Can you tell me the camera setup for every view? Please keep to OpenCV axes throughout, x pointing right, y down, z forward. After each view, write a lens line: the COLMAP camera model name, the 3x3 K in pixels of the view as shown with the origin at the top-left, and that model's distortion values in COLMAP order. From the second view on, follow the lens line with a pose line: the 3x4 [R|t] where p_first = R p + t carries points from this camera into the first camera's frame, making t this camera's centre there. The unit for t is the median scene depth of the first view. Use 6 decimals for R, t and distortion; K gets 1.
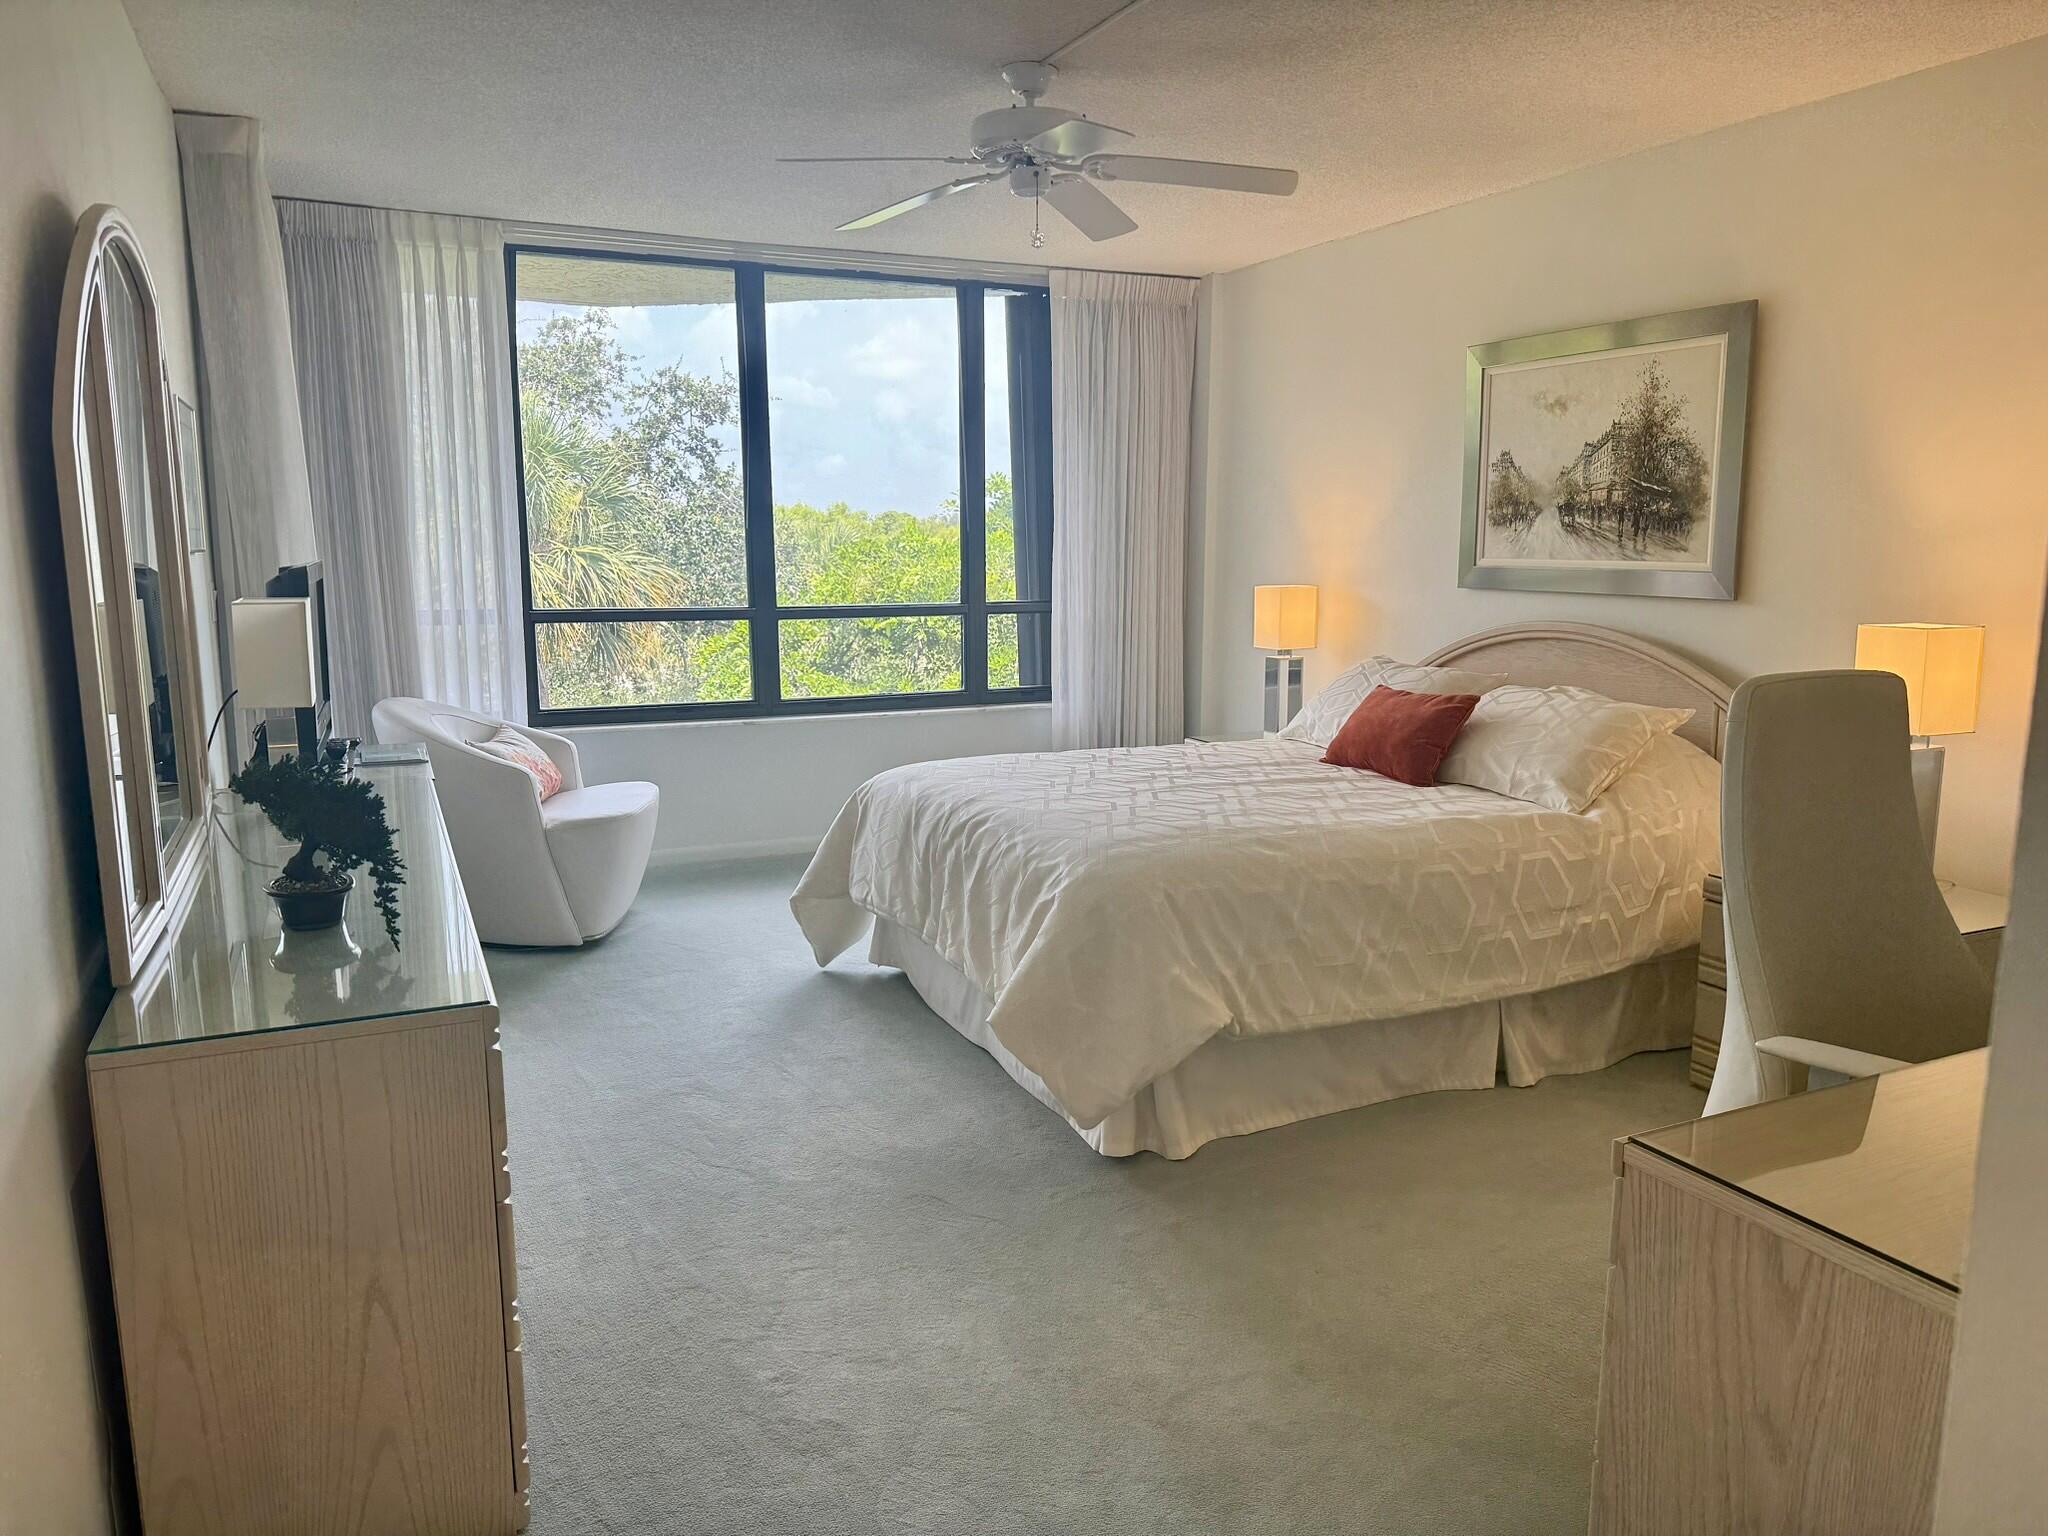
lens RADIAL K [[1442.7, 0, 1023.6], [0, 1442.7, 801.8], [0, 0, 1]] dist [-0.021864, -0.002879]
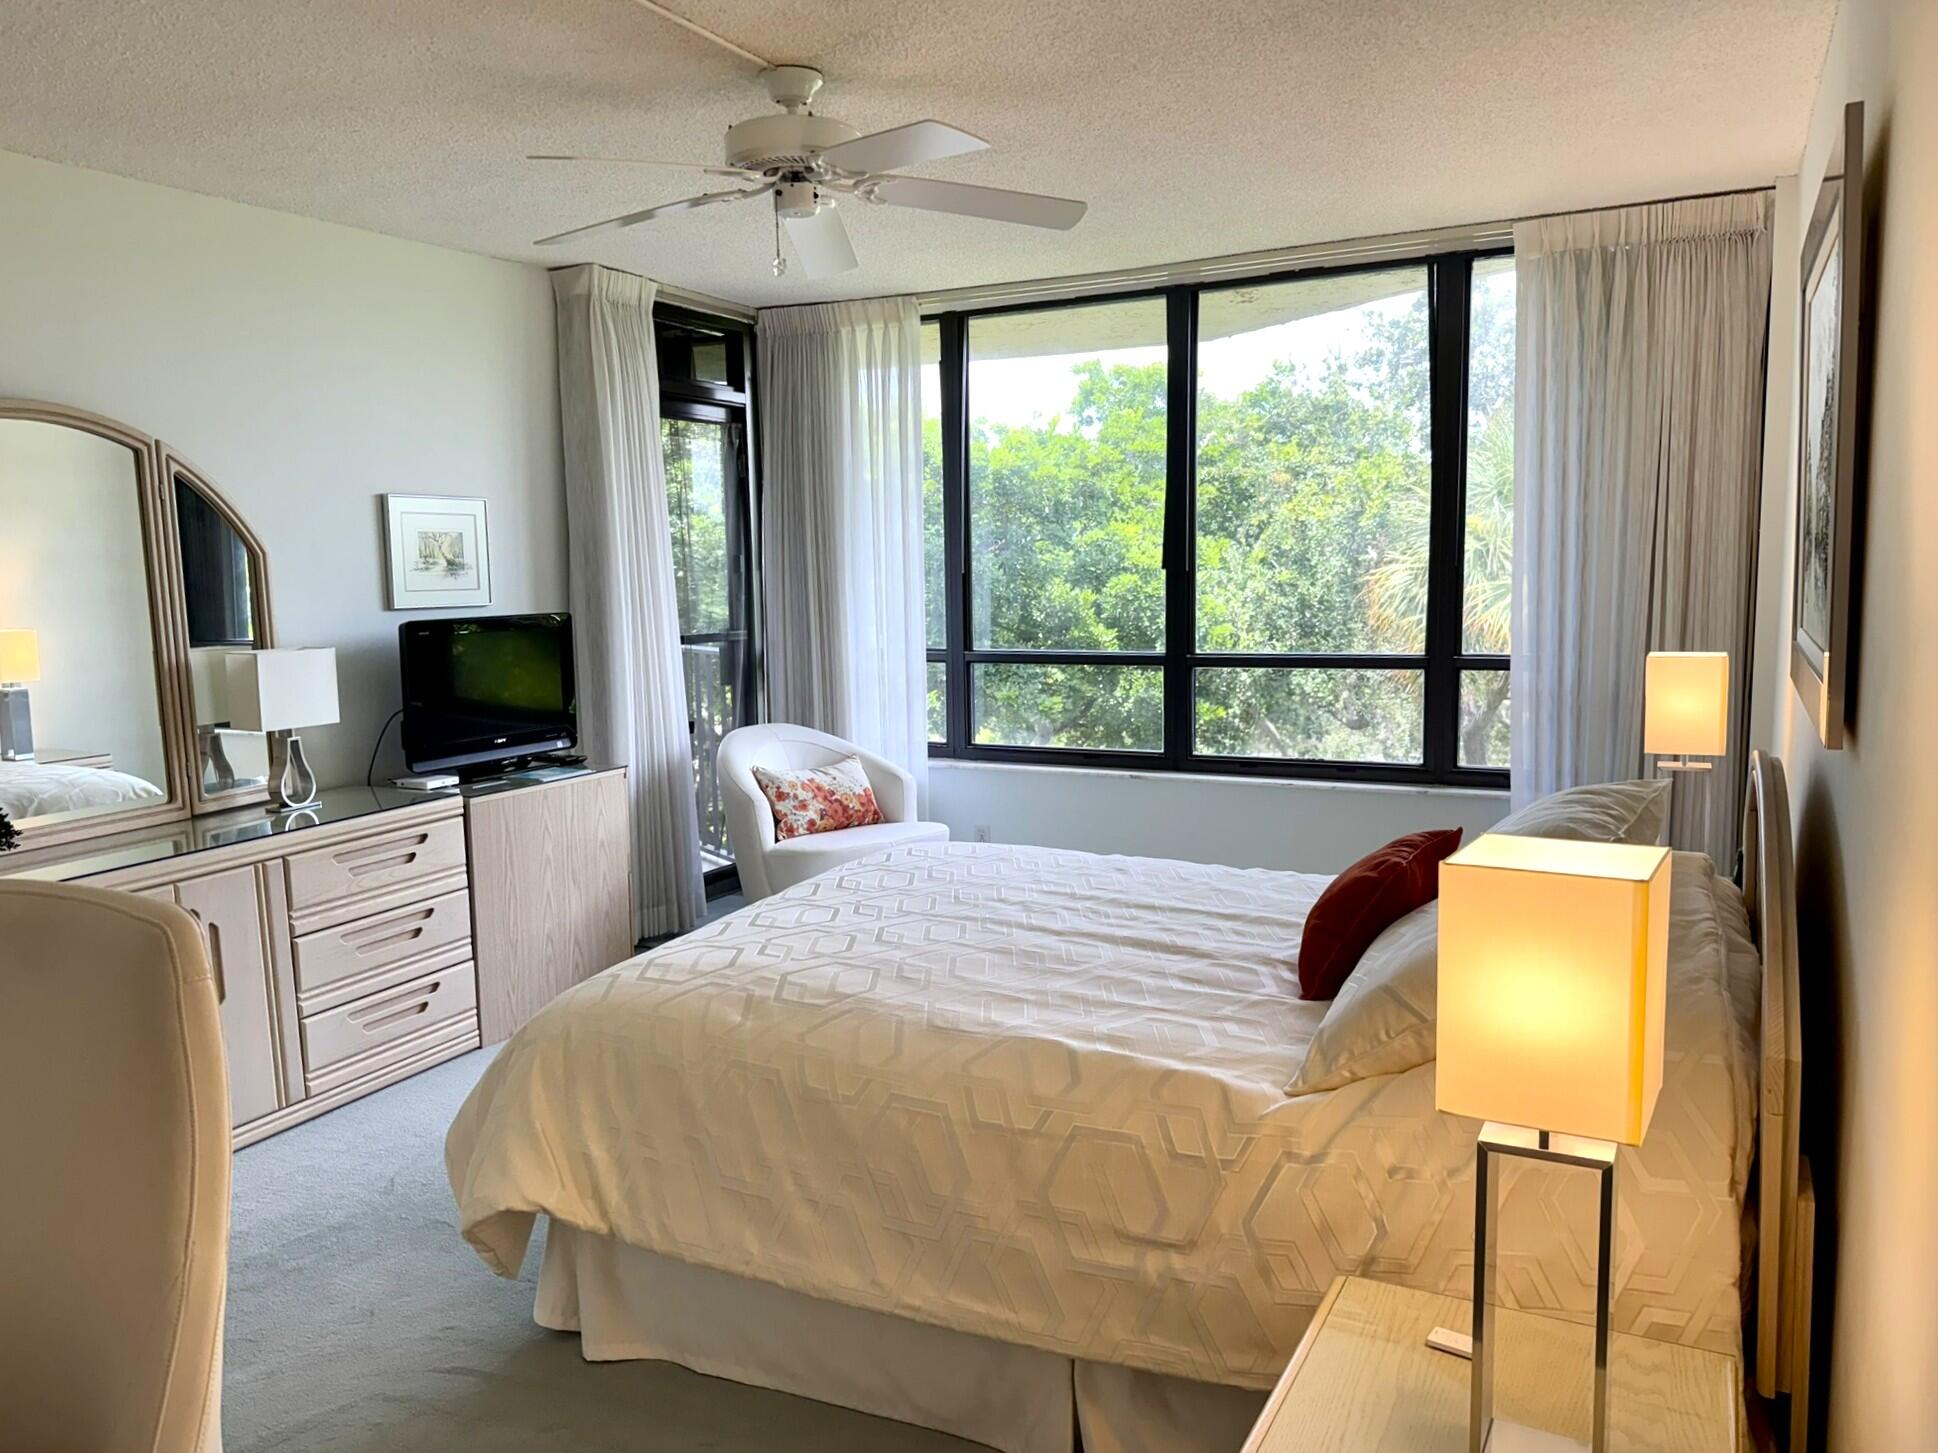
lens RADIAL K [[1412.0, 0, 969.0], [0, 1412.0, 726.5], [0, 0, 1]] dist [-0.000943, -0.000750]
pose [[0.604513, 0.071582, -0.793372, 0.489115], [-0.121707, 0.992561, -0.003182, -0.075152], [0.787243, 0.098482, 0.608728, 0.378415]]
